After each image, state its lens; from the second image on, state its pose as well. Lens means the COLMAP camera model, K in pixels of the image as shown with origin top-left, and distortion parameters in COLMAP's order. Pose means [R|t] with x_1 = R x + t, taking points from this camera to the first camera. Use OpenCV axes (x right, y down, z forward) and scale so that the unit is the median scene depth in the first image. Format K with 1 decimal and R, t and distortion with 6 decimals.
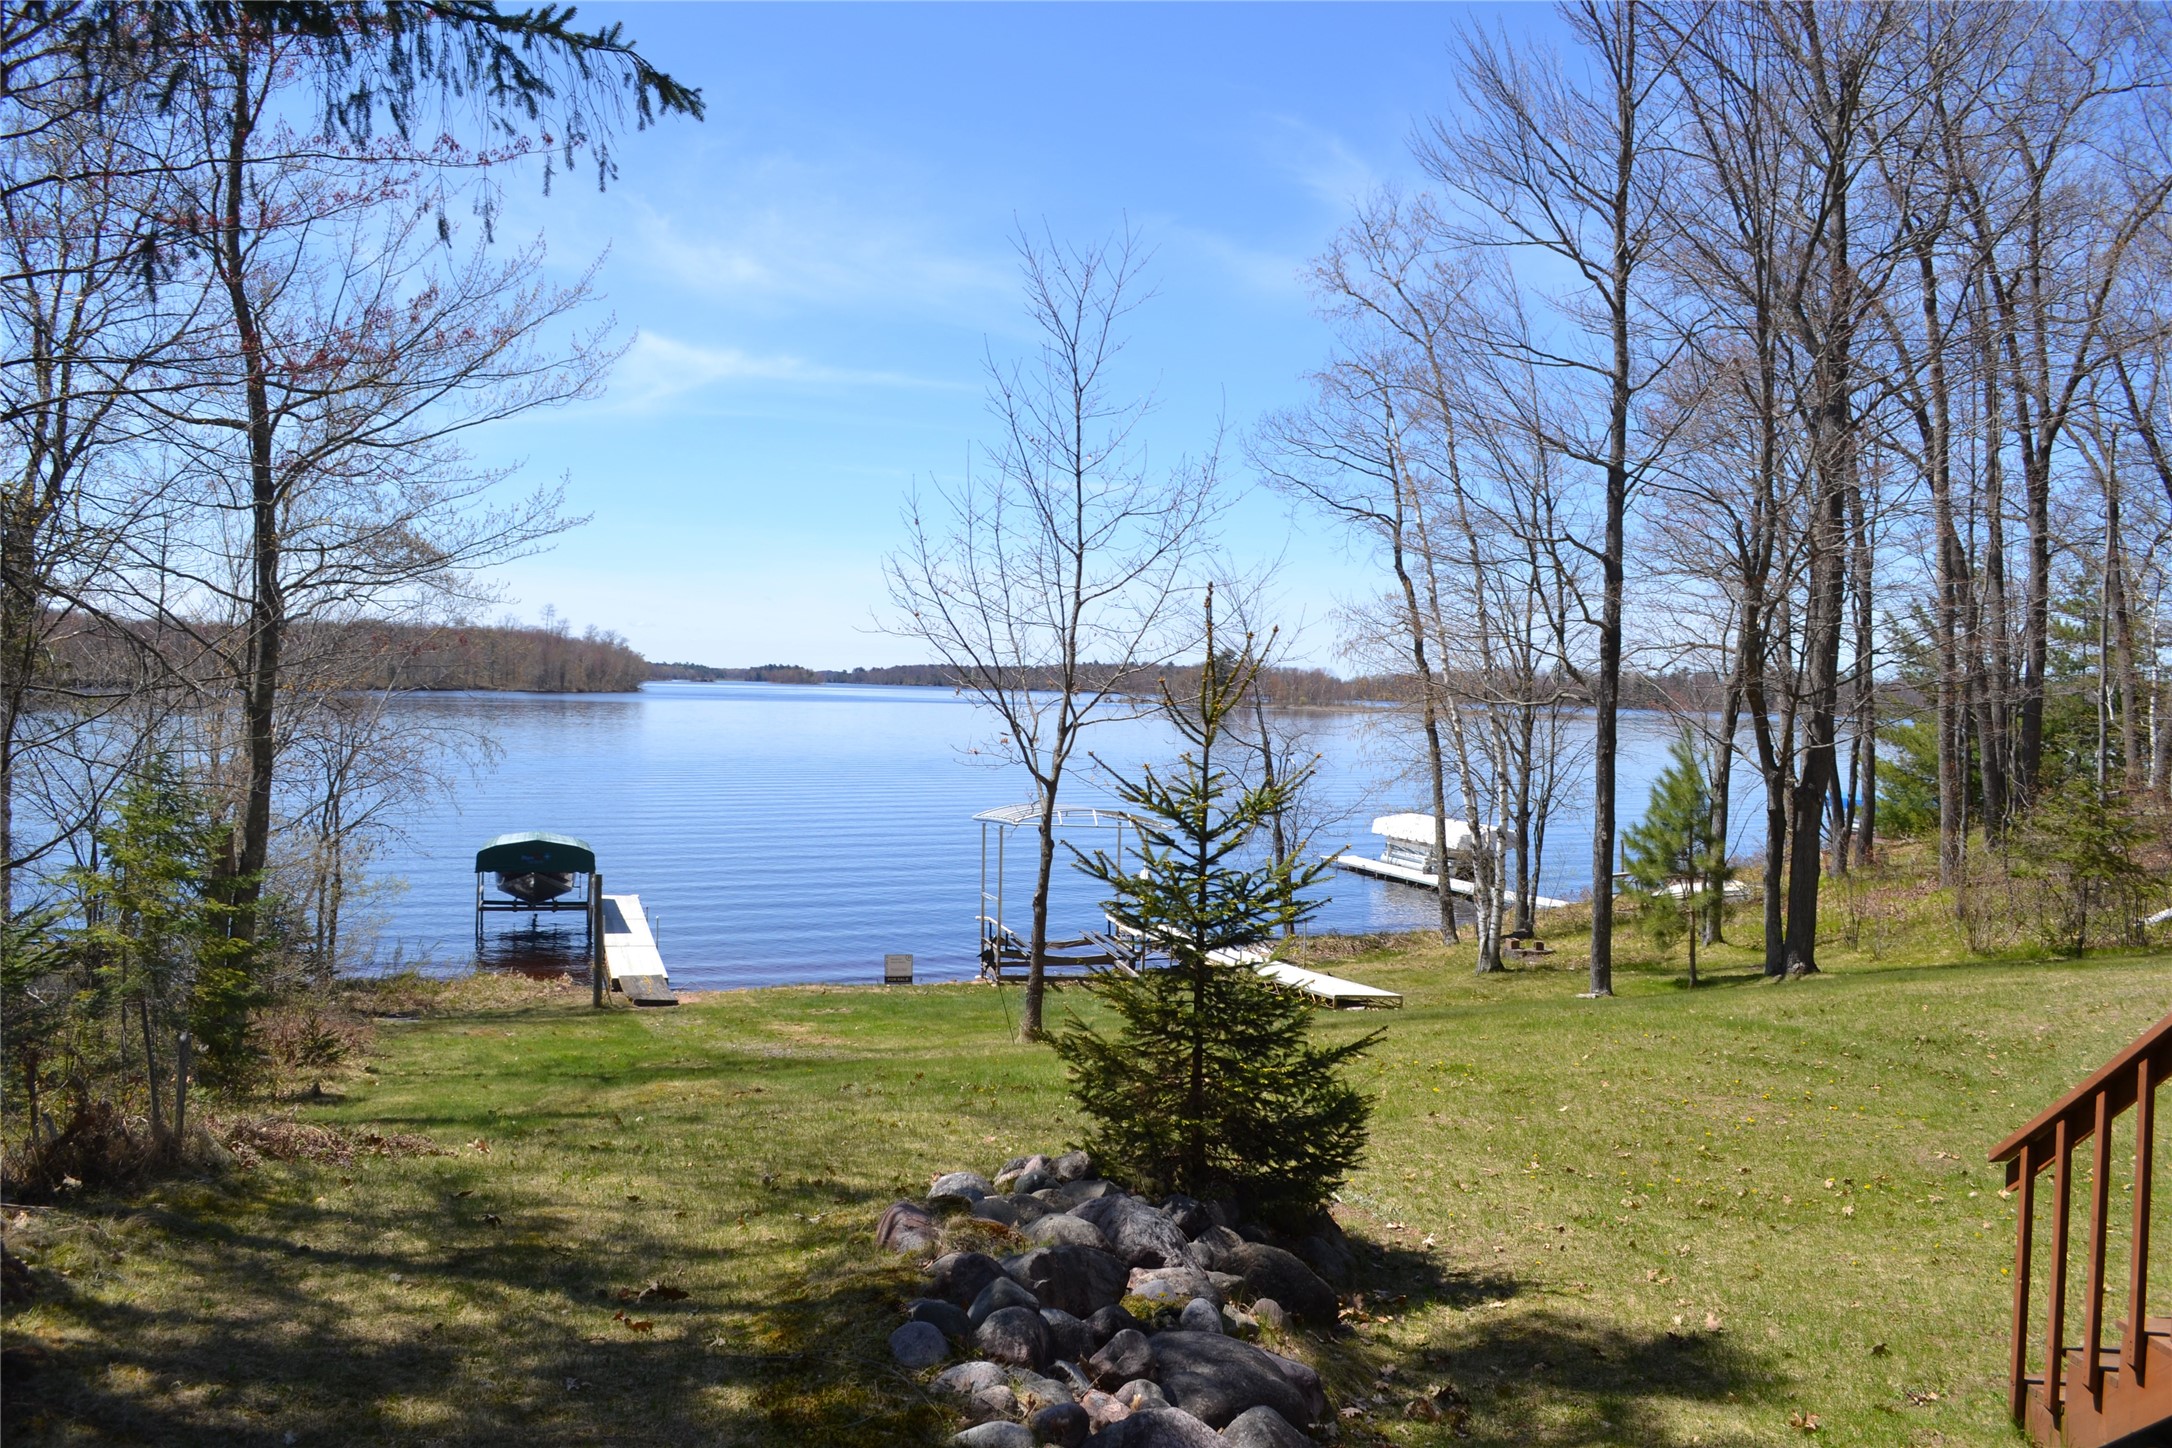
lens RADIAL K [[1737.2, 0, 1089.0], [0, 1737.2, 726.1], [0, 0, 1]] dist [-0.066892, 0.003178]
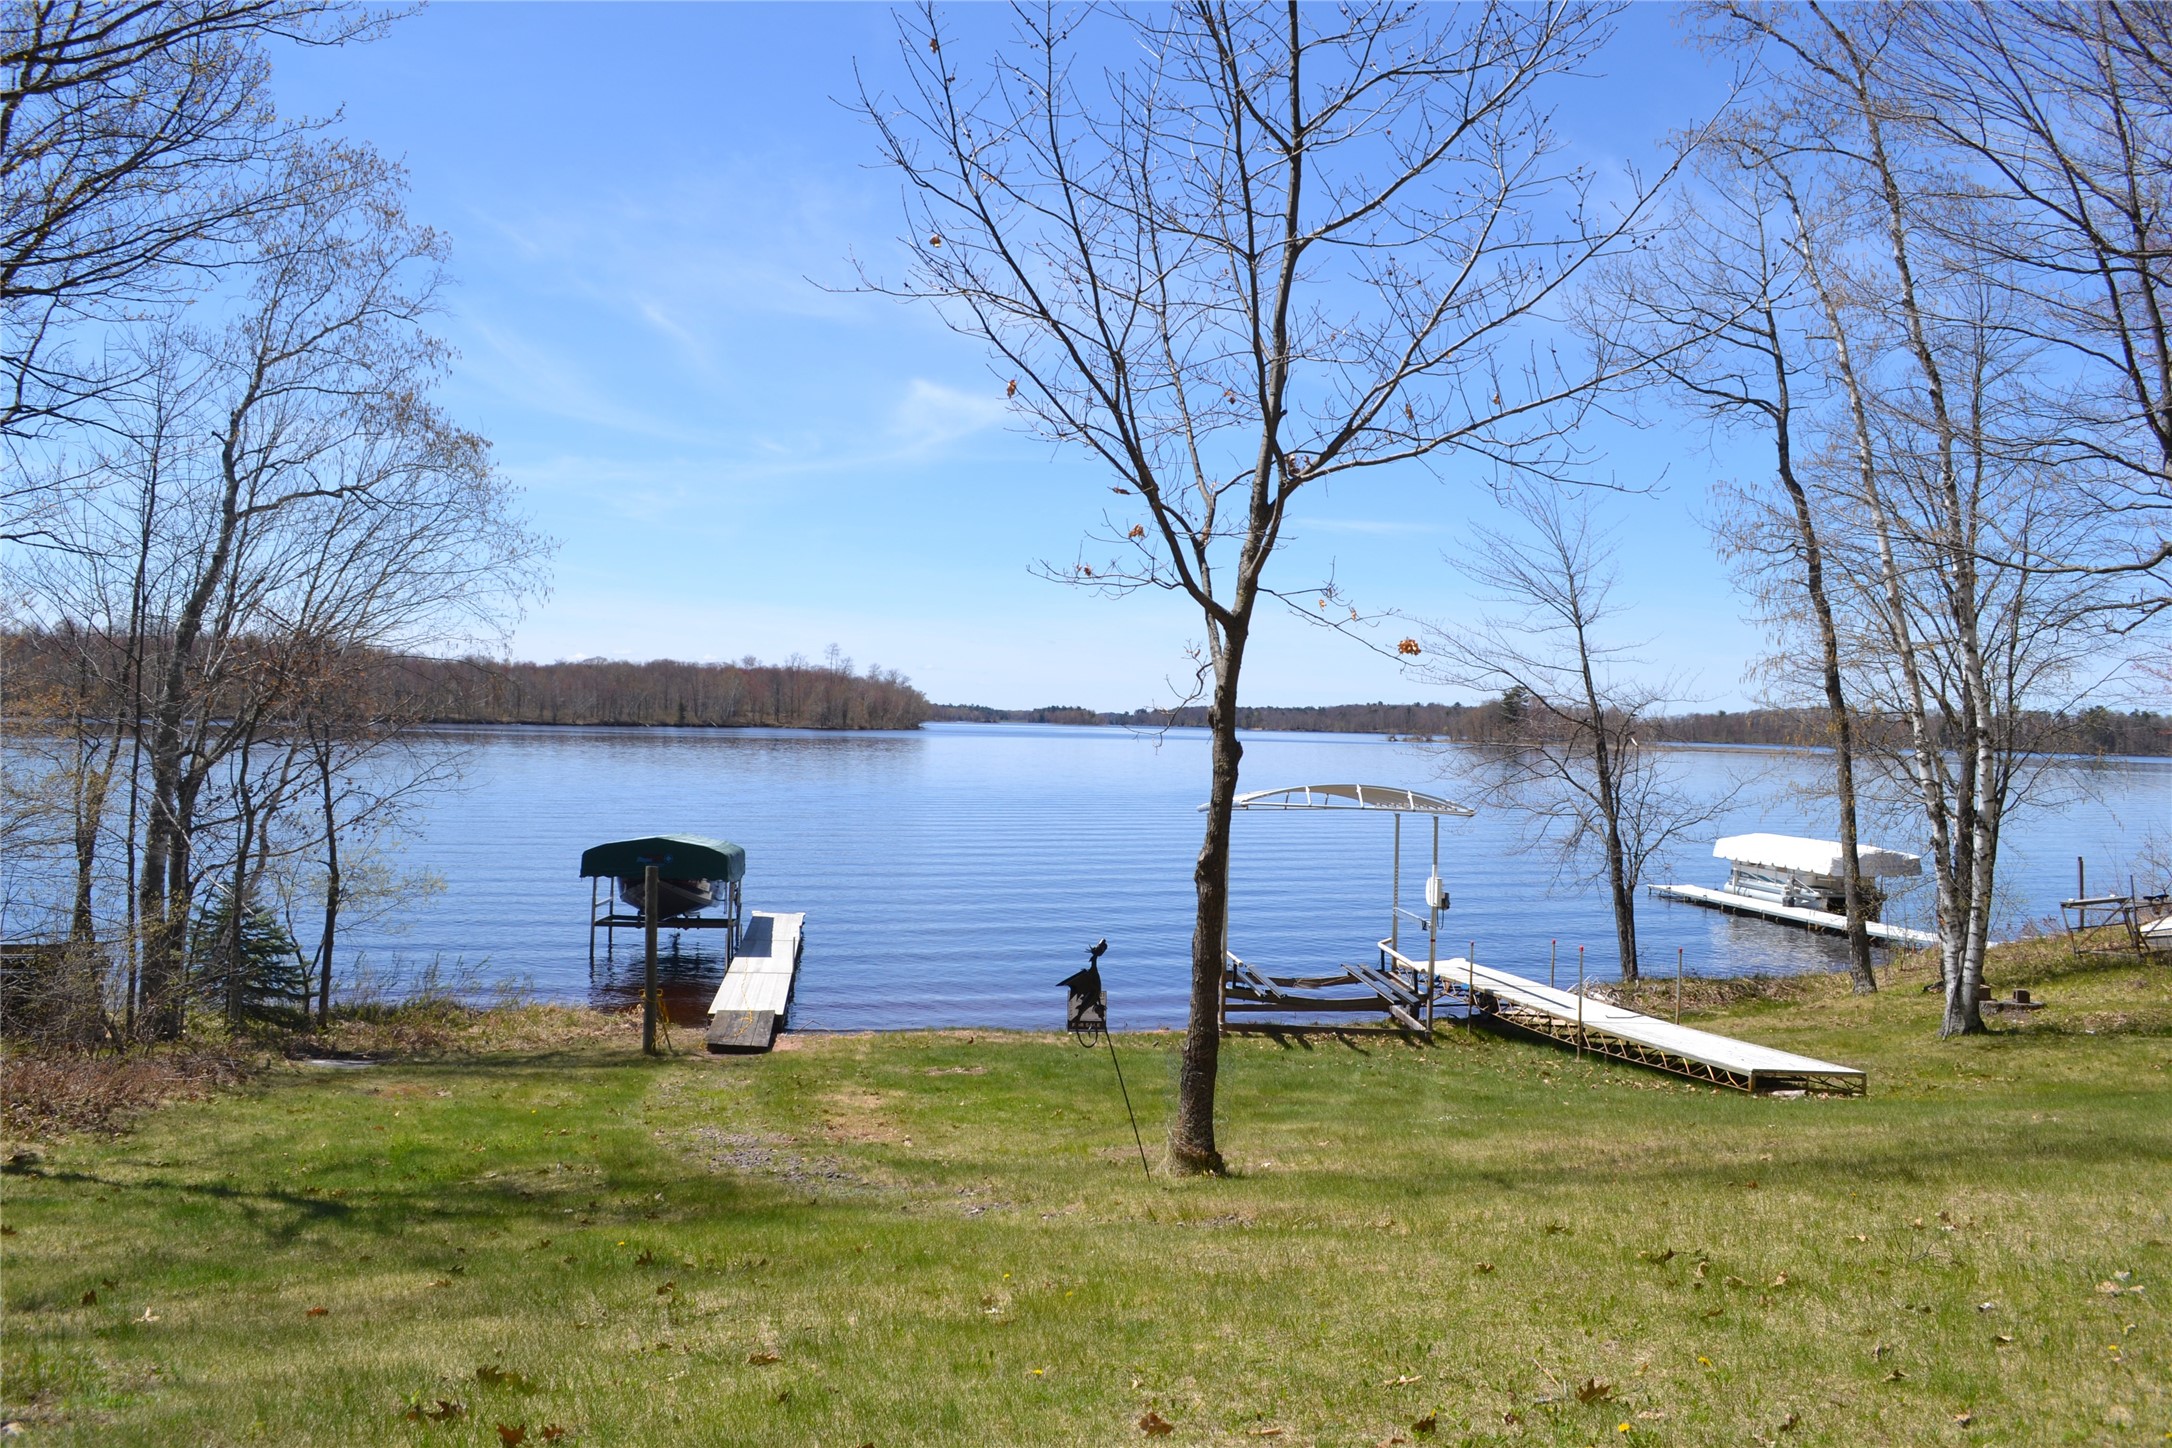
lens RADIAL K [[1737.2, 0, 1088.8], [0, 1737.2, 721.0], [0, 0, 1]] dist [-0.066892, 0.003178]
pose [[0.986823, -0.001196, -0.161801, 0.006824], [-0.003297, 0.999616, -0.027498, 0.033225], [0.161771, 0.027669, 0.986440, 0.239997]]
